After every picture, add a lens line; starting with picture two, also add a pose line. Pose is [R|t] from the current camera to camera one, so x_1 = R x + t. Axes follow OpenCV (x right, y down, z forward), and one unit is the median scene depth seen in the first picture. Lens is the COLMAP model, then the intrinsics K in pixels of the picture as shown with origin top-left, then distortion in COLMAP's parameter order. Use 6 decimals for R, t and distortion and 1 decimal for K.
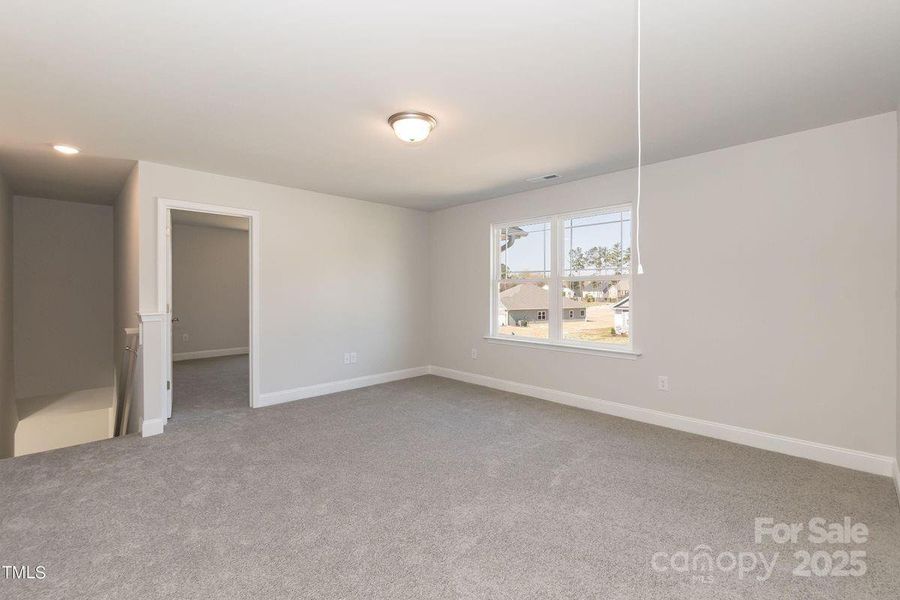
lens RADIAL K [[384.7, 0, 442.8], [0, 384.7, 296.9], [0, 0, 1]] dist [-0.002115, -0.000452]
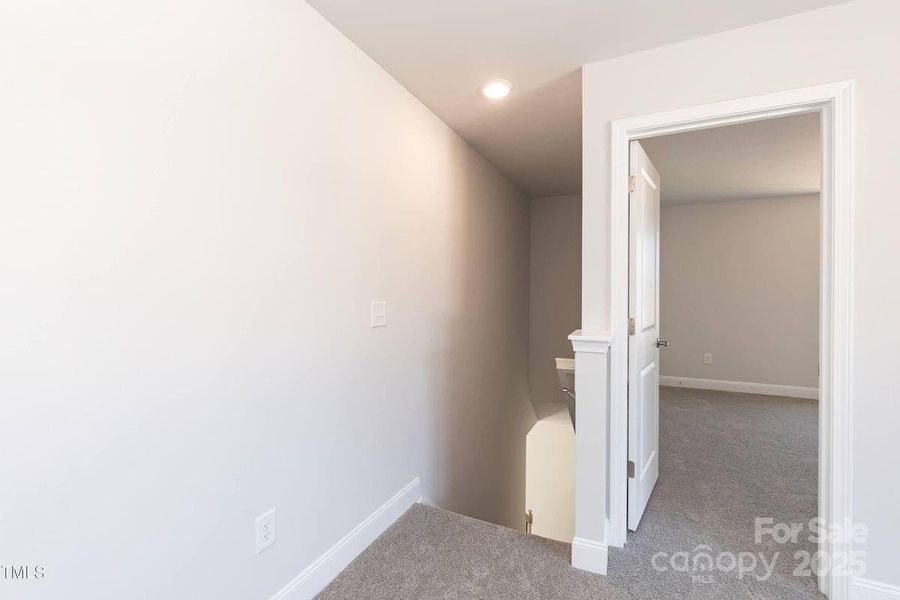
lens RADIAL K [[384.7, 0, 442.8], [0, 384.7, 296.9], [0, 0, 1]] dist [-0.002115, -0.000452]
pose [[0.322509, 0.005695, -0.946549, -0.254064], [-0.005770, 0.999975, 0.004051, -0.010247], [0.946549, 0.004156, 0.322534, 0.500969]]
